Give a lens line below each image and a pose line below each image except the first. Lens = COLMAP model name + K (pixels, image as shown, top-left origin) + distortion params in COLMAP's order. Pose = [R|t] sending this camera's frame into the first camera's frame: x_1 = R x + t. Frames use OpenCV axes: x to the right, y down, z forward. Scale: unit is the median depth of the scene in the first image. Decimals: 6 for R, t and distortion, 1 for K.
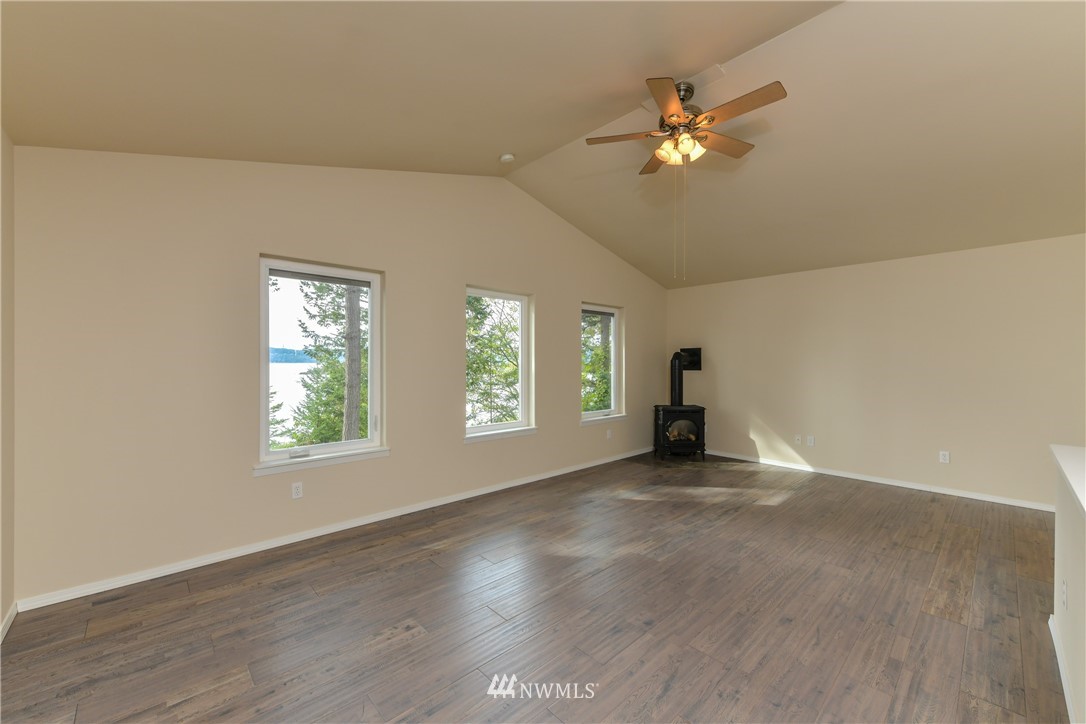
lens RADIAL K [[422.6, 0, 542.7], [0, 422.6, 359.5], [0, 0, 1]] dist [0.000035, -0.000461]
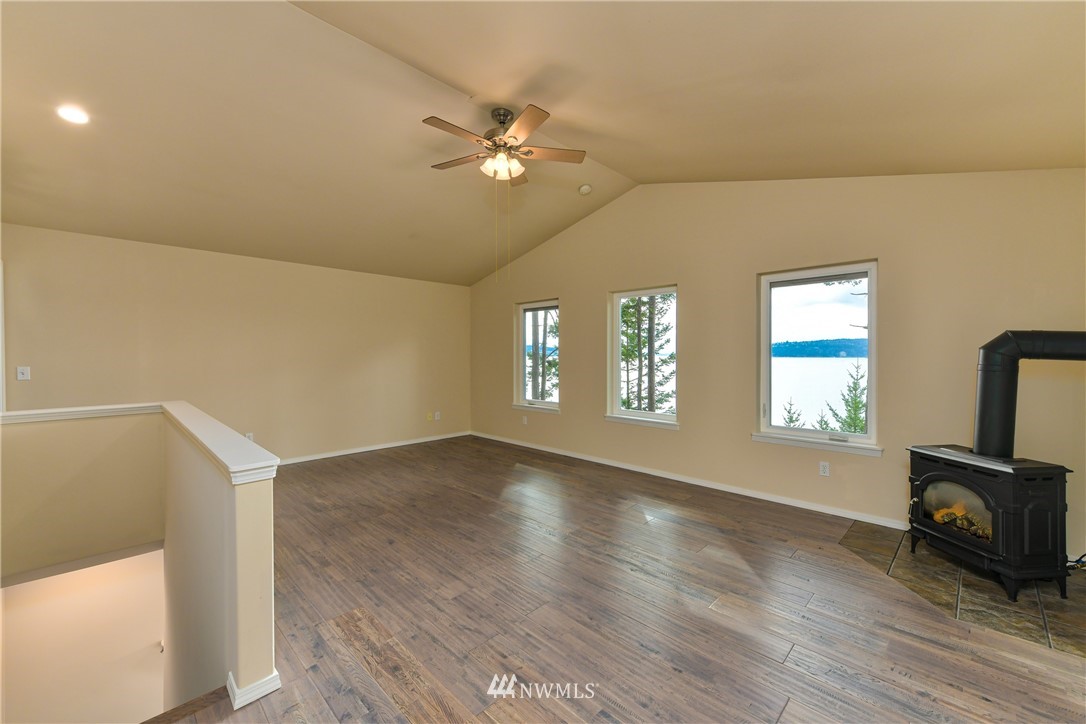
lens RADIAL K [[422.6, 0, 542.6], [0, 422.6, 358.1], [0, 0, 1]] dist [0.000035, -0.000461]
pose [[0.059170, 0.006615, -0.998226, 1.806215], [0.000004, 0.999978, 0.006627, 0.018122], [0.998248, -0.000397, 0.059169, 1.298575]]
